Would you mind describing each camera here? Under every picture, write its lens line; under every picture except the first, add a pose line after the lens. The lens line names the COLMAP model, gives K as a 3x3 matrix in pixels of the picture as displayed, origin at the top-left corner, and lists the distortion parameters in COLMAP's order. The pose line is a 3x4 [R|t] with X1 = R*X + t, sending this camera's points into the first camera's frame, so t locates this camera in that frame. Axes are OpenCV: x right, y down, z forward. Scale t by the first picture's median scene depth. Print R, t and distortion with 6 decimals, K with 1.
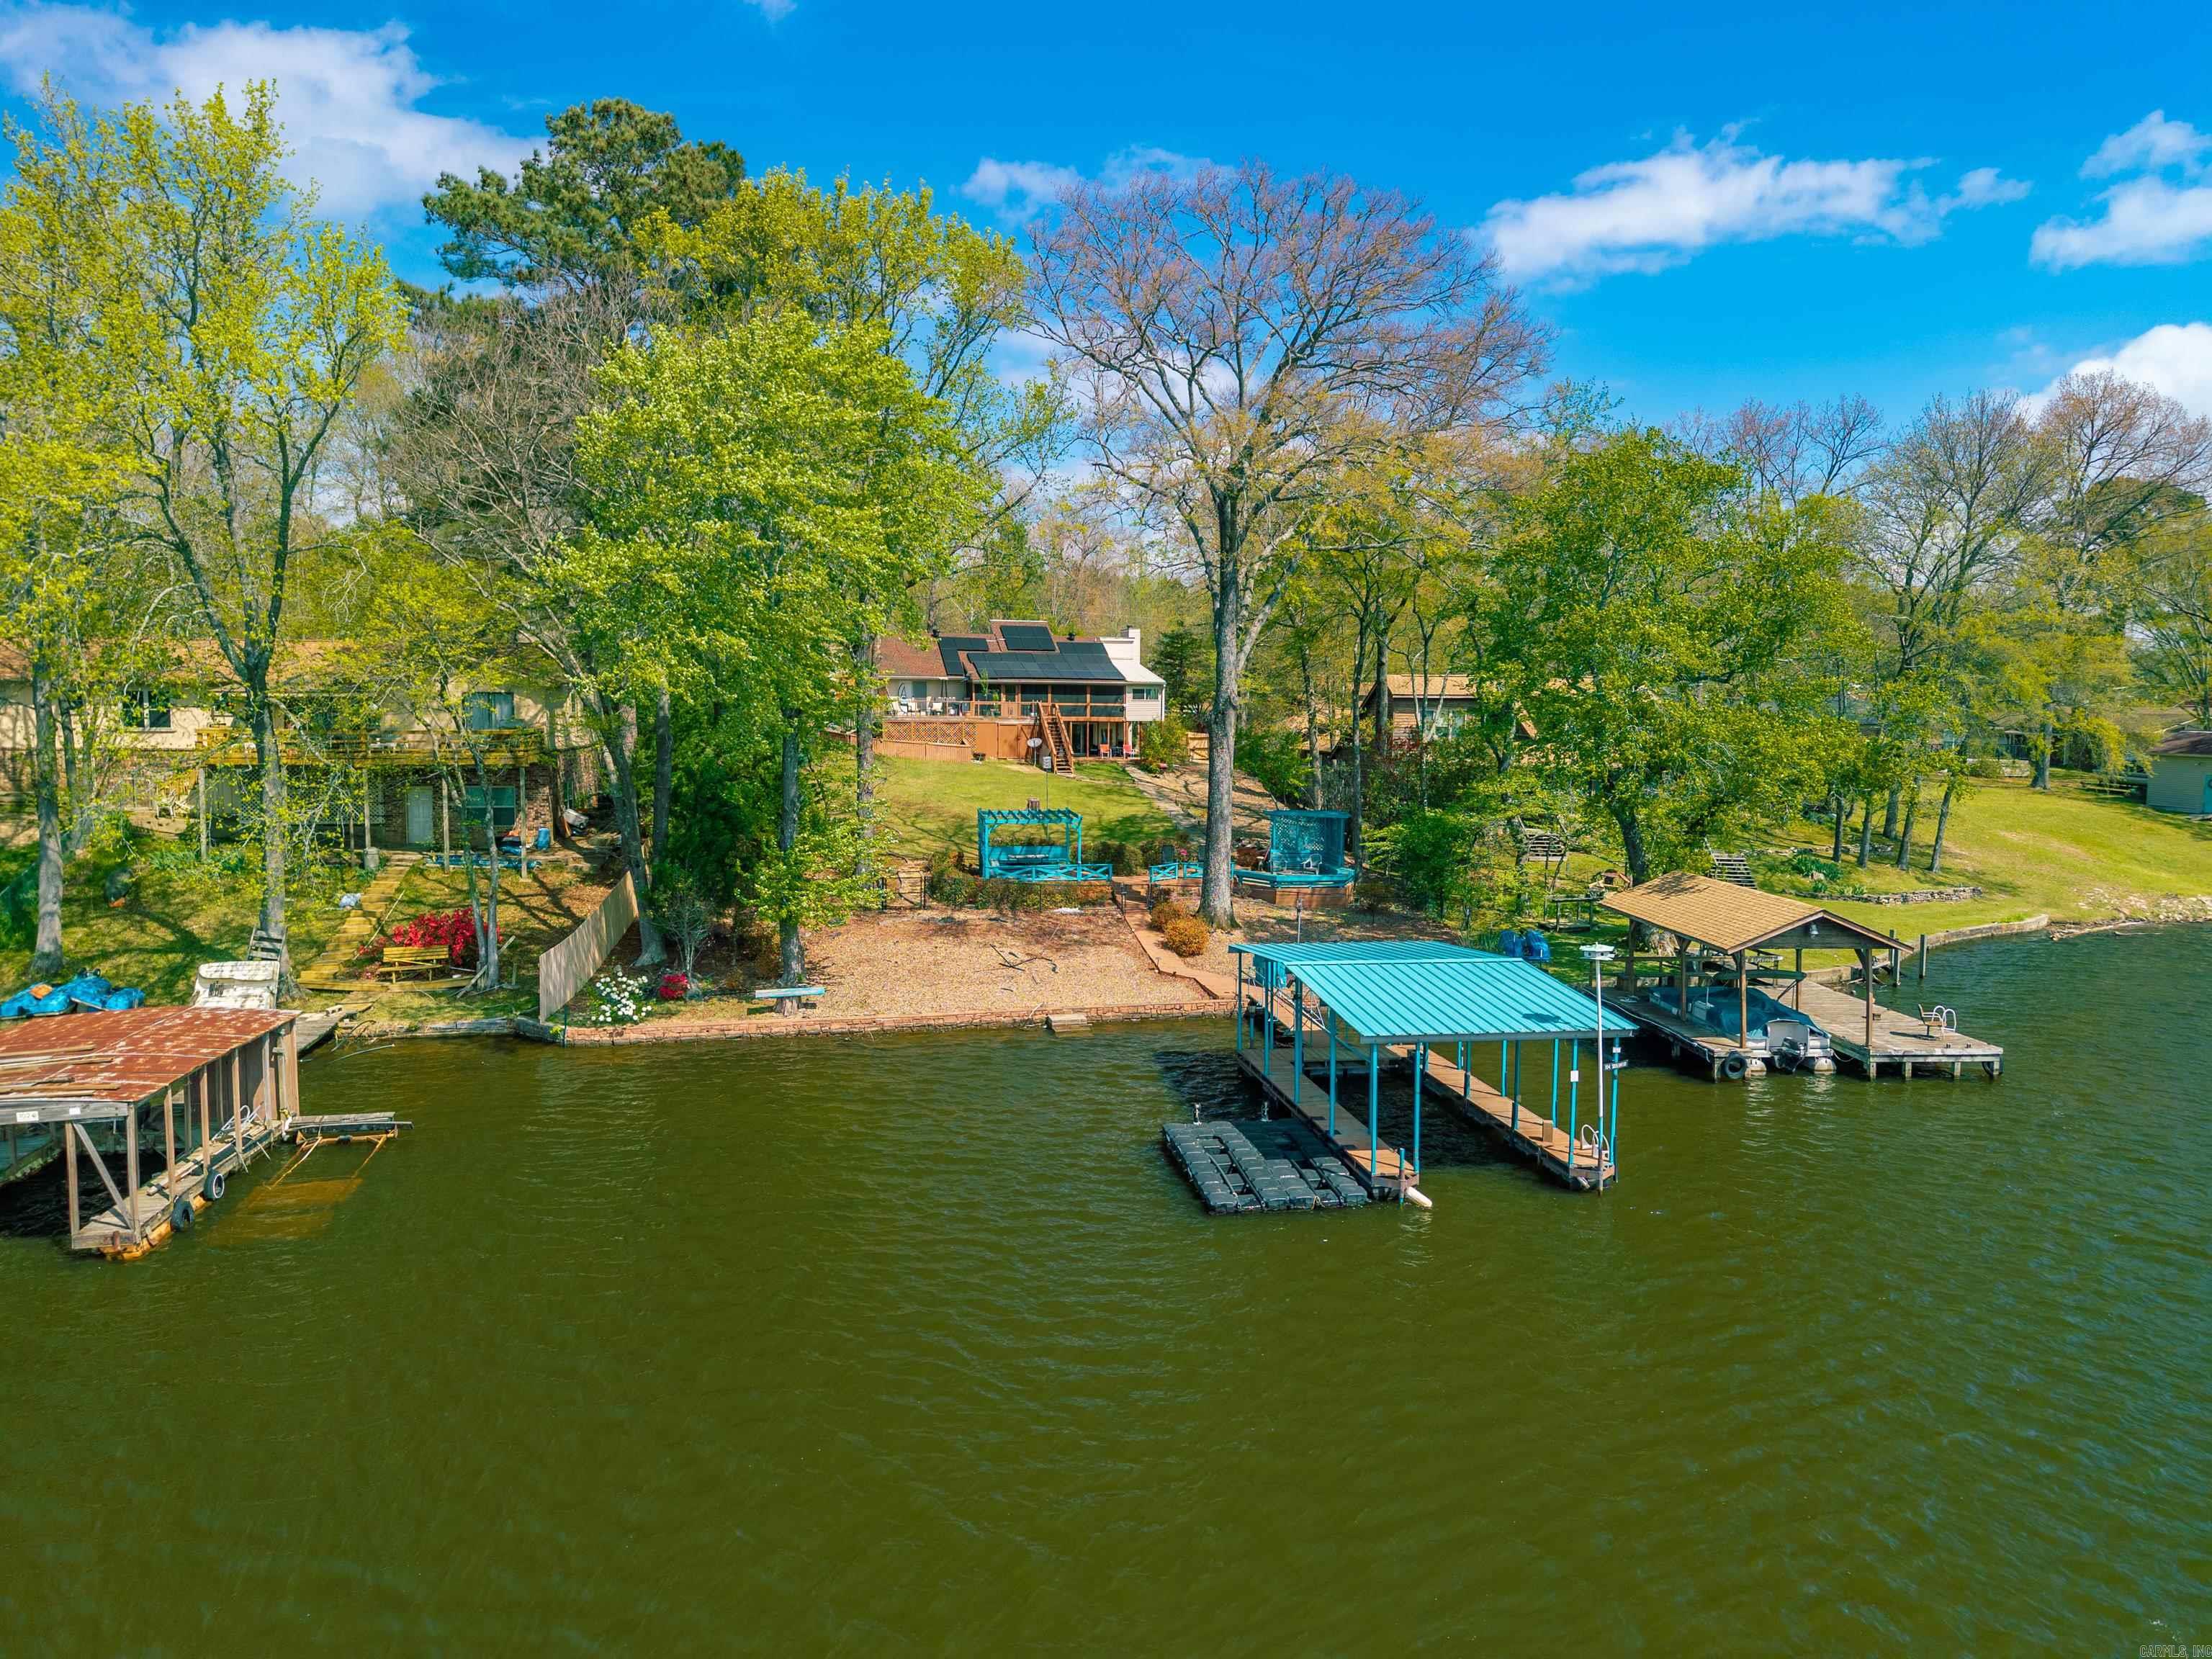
lens RADIAL K [[1562.9, 0, 1108.2], [0, 1562.9, 792.3], [0, 0, 1]] dist [0.020530, -0.045887]
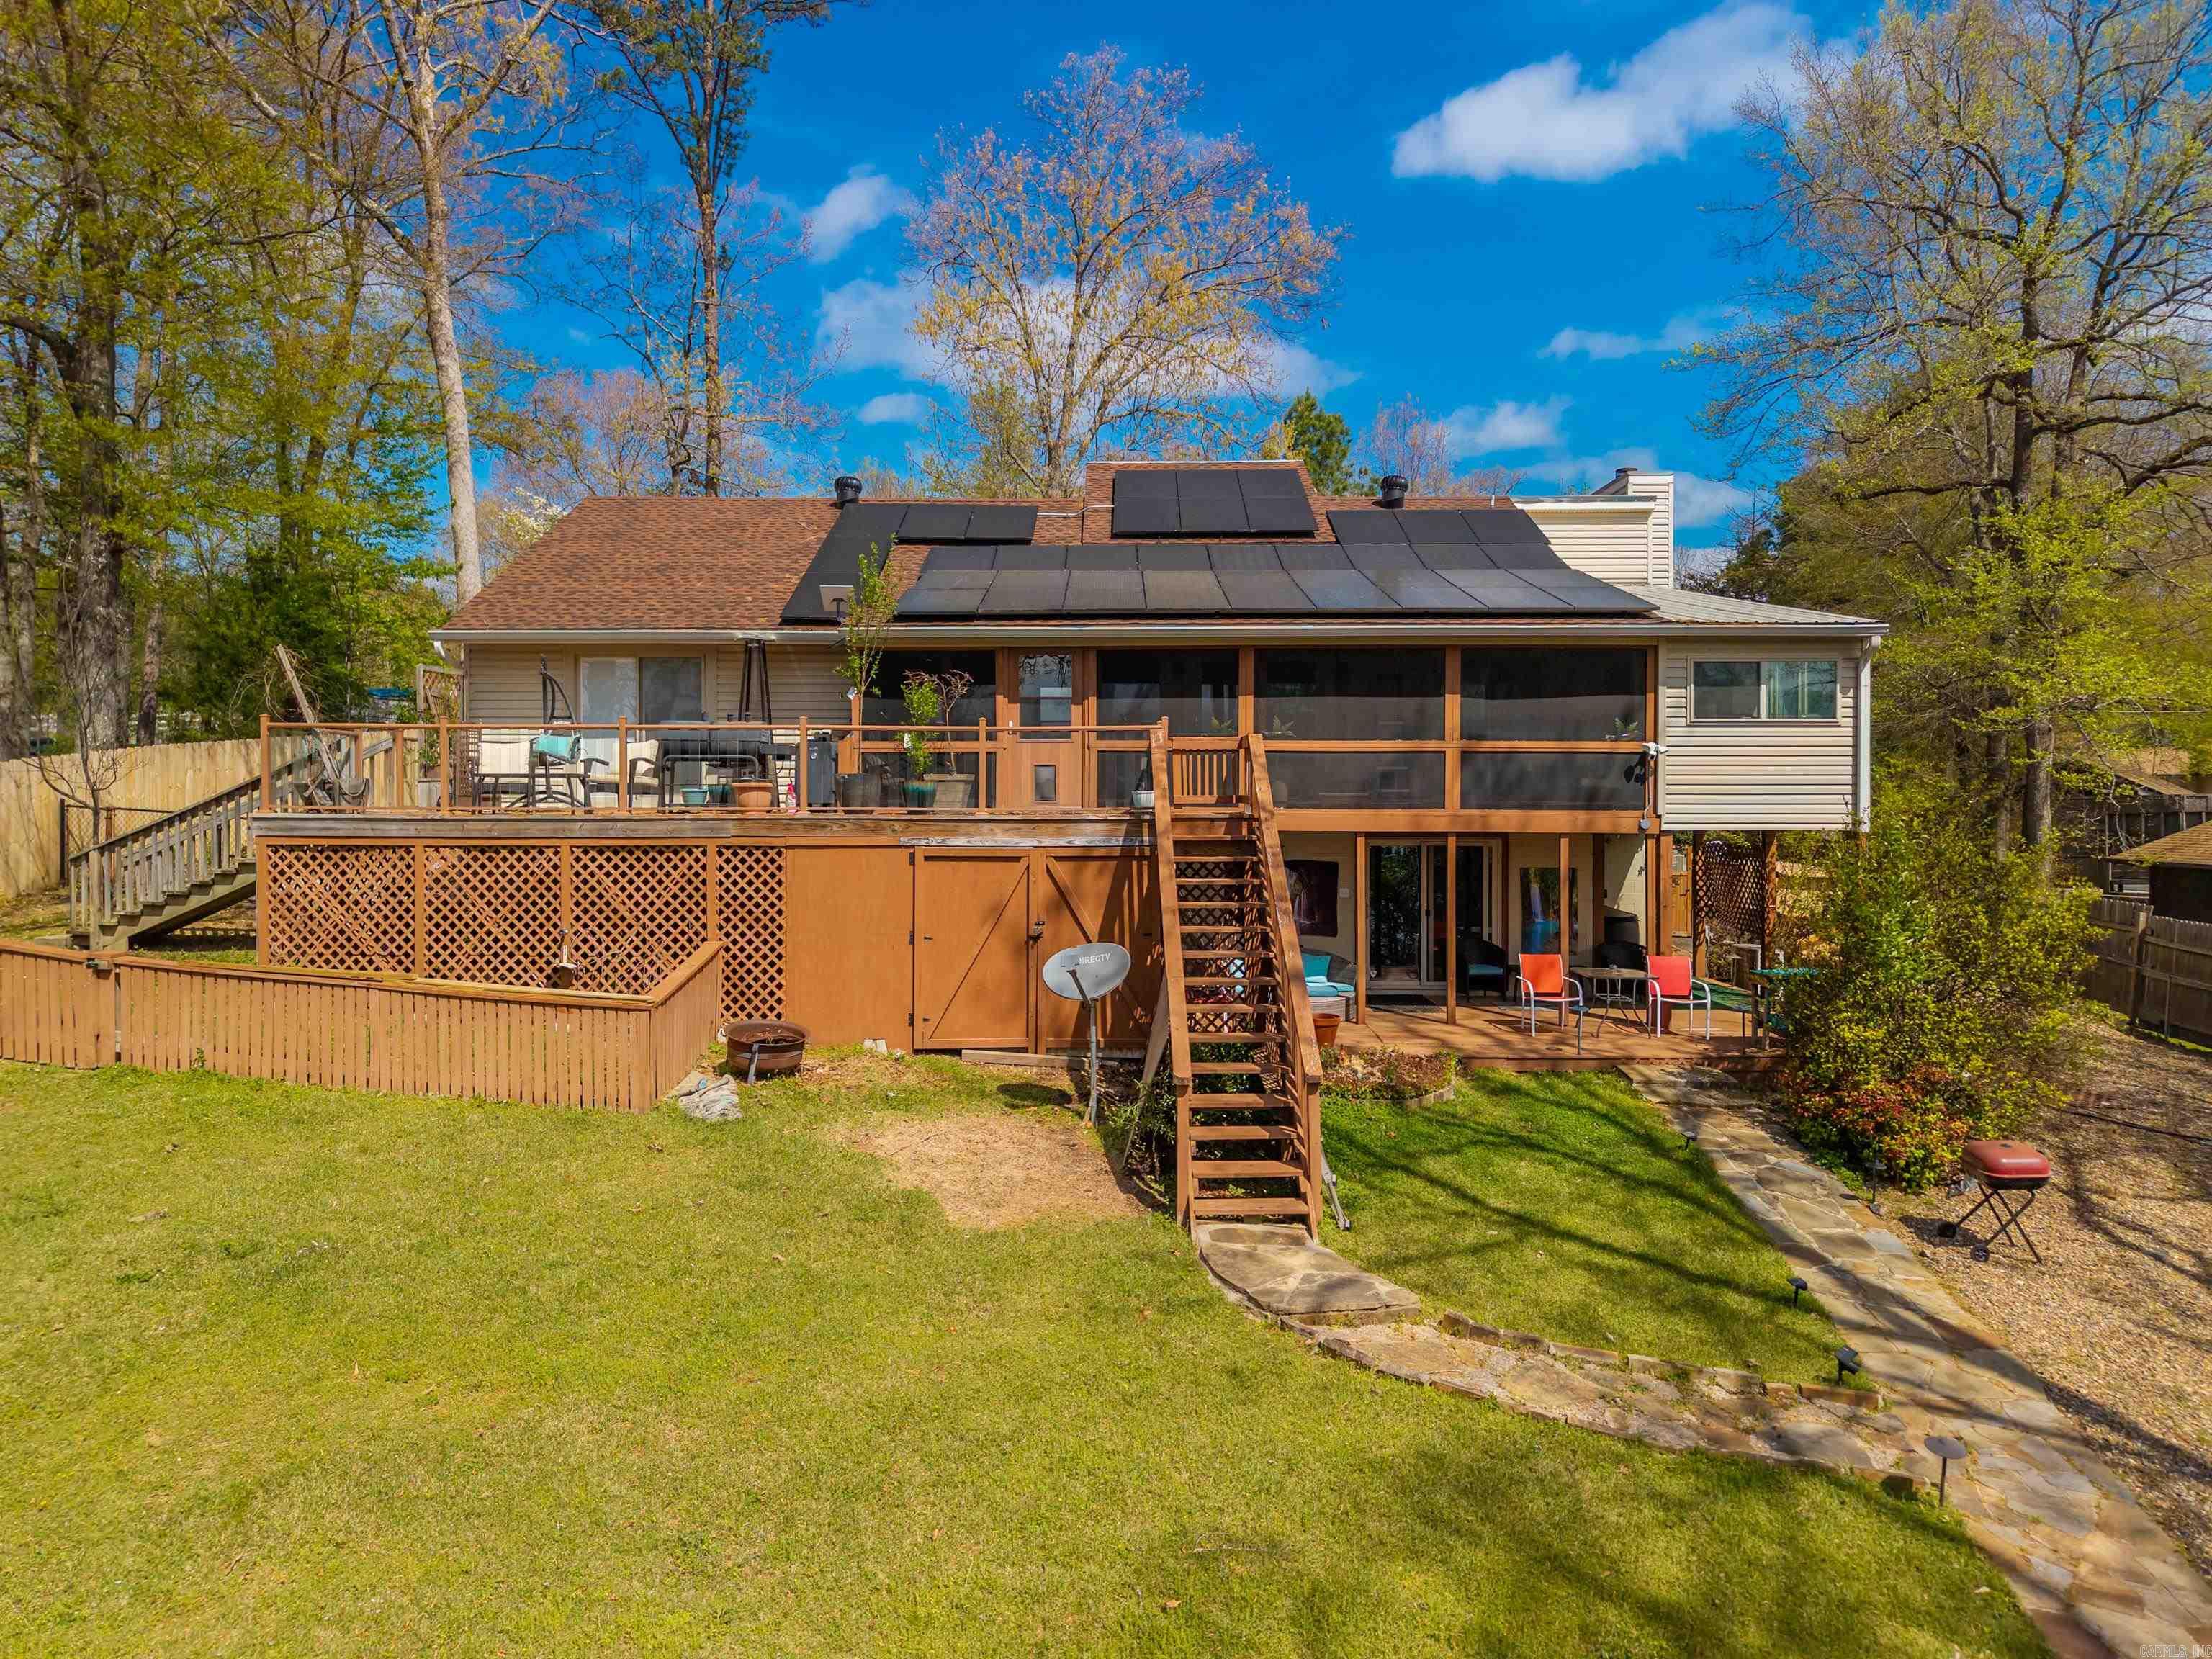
lens RADIAL K [[1562.9, 0, 1108.2], [0, 1562.9, 792.3], [0, 0, 1]] dist [0.020530, -0.045887]
pose [[0.967712, -0.017822, -0.251427, -0.005501], [-0.000946, 0.997233, -0.074329, -0.036672], [0.252057, 0.072167, 0.965018, 0.821891]]
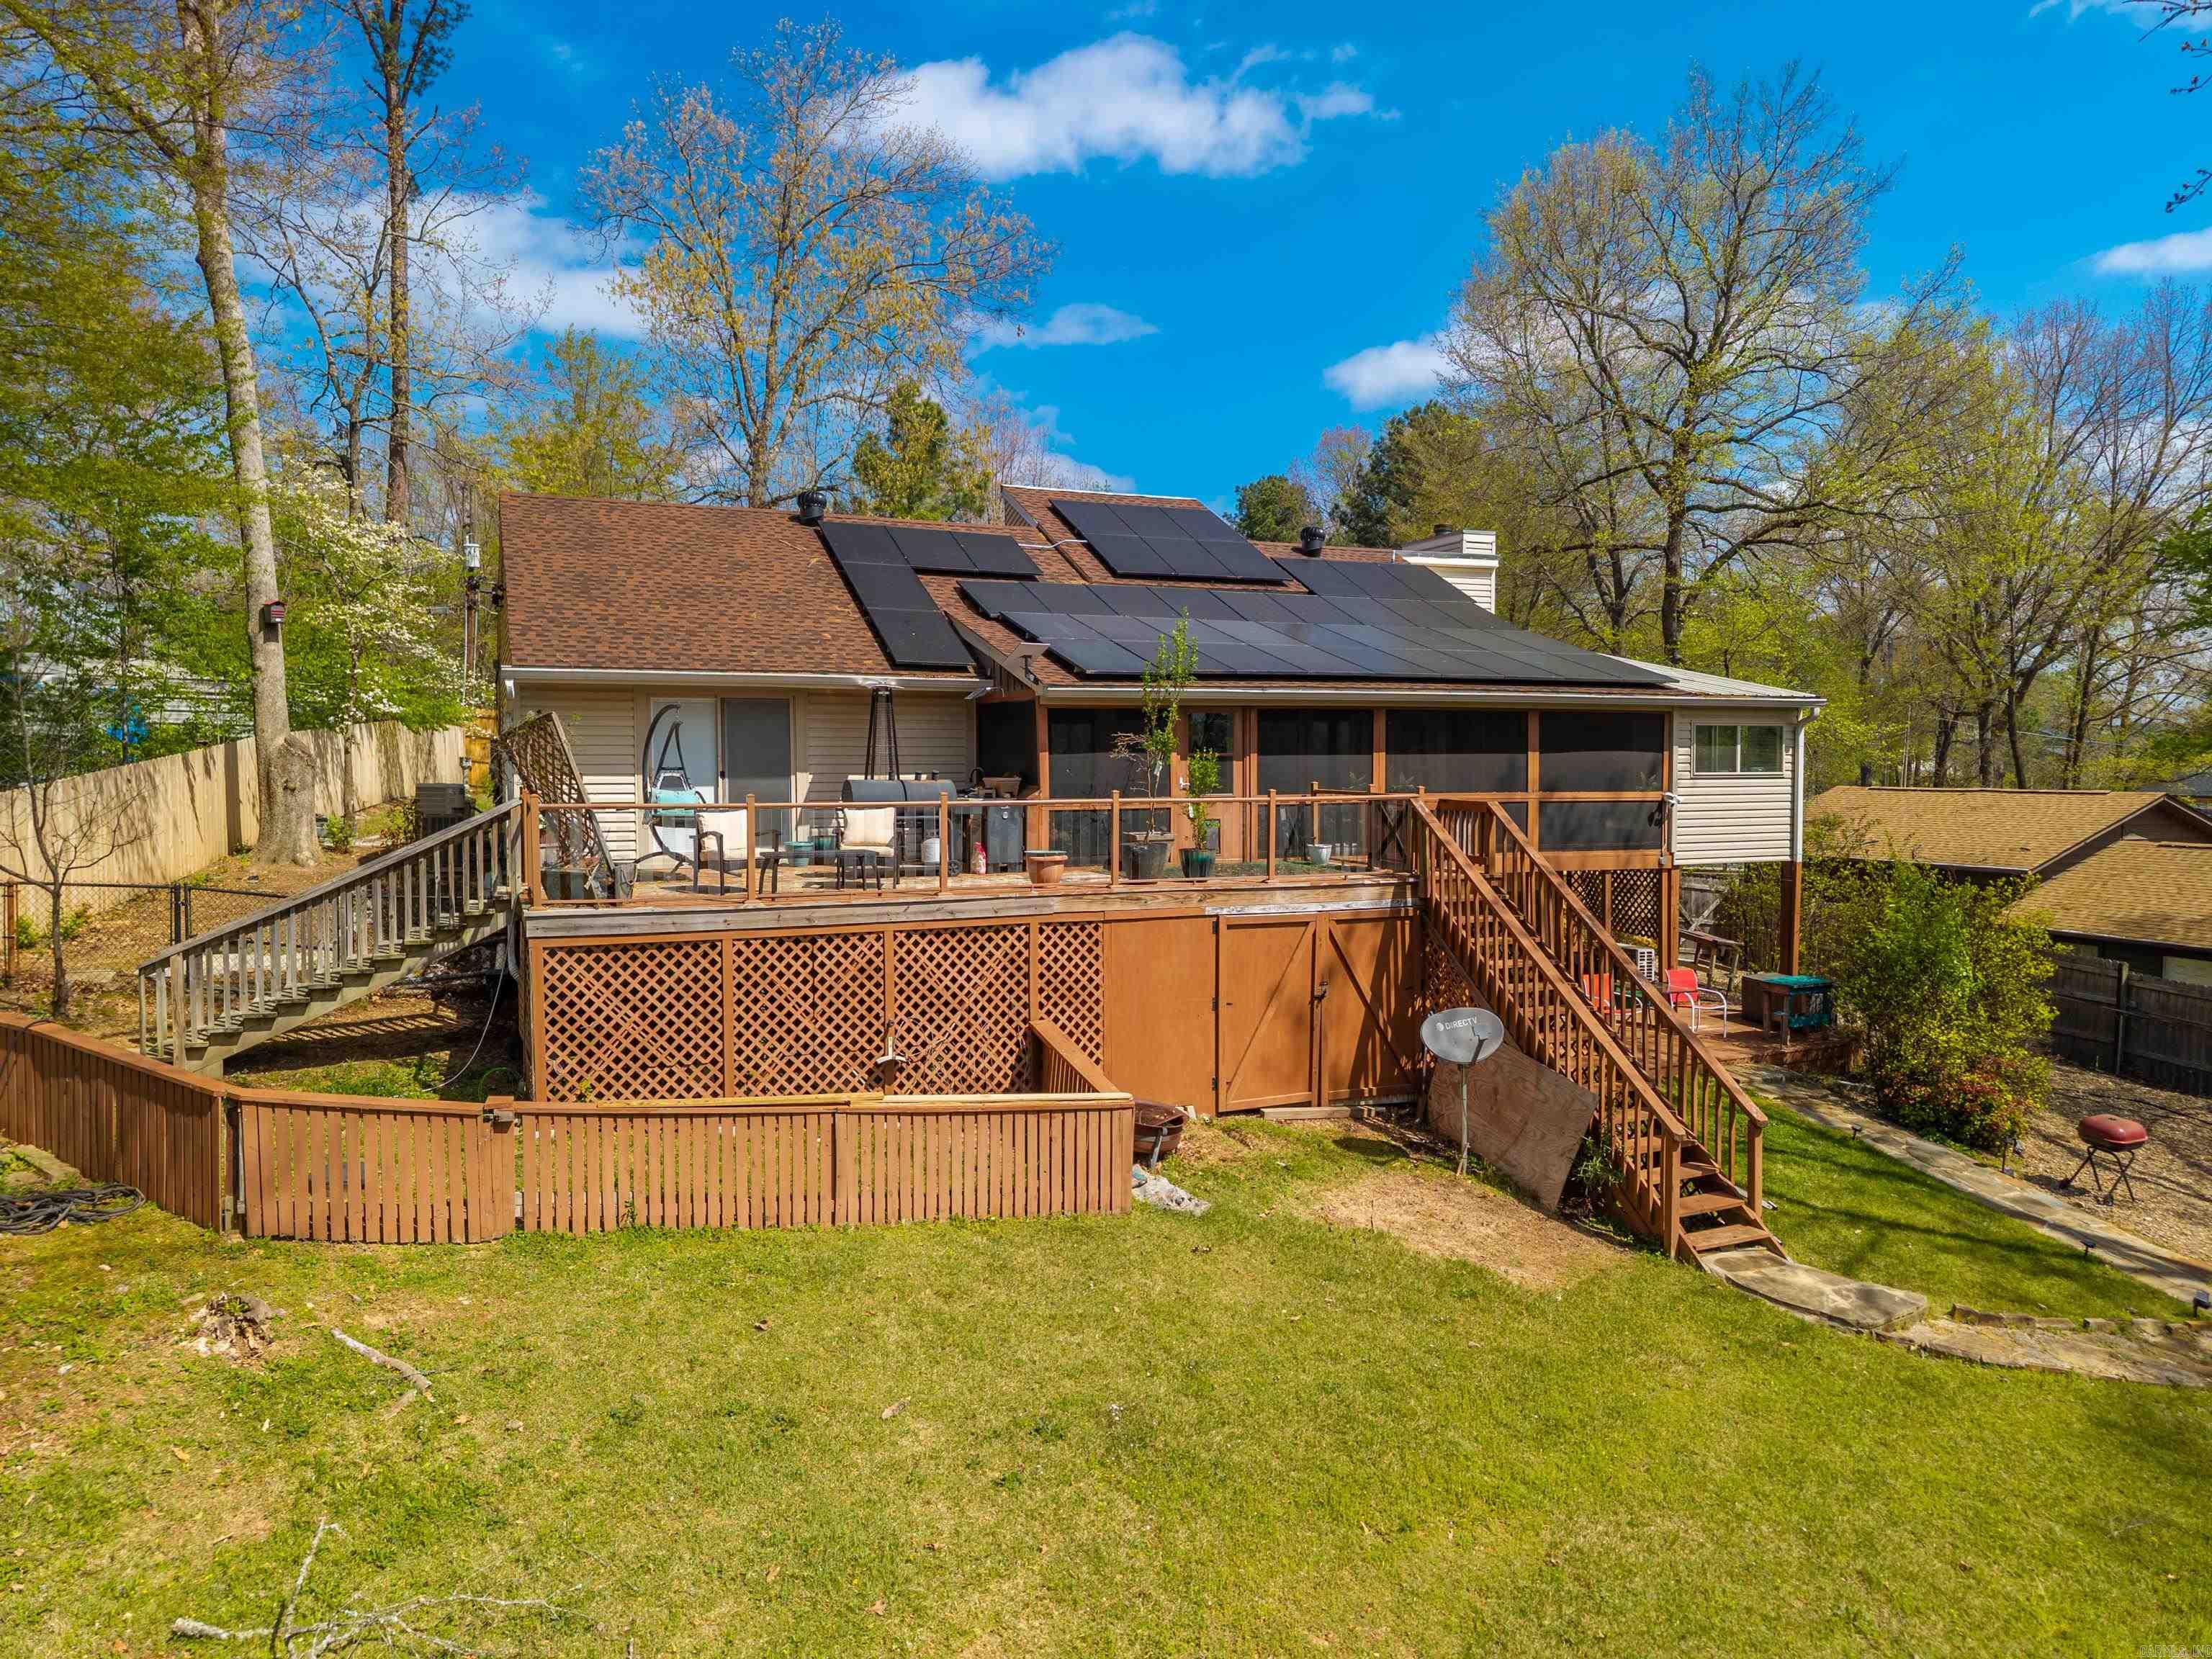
lens RADIAL K [[1532.7, 0, 1117.0], [0, 1532.7, 802.9], [0, 0, 1]] dist [0.022137, -0.031637]
pose [[0.985858, -0.023109, 0.165981, -0.108637], [0.029315, 0.998956, -0.035041, -0.050325], [-0.164998, 0.039412, 0.985506, 0.814453]]
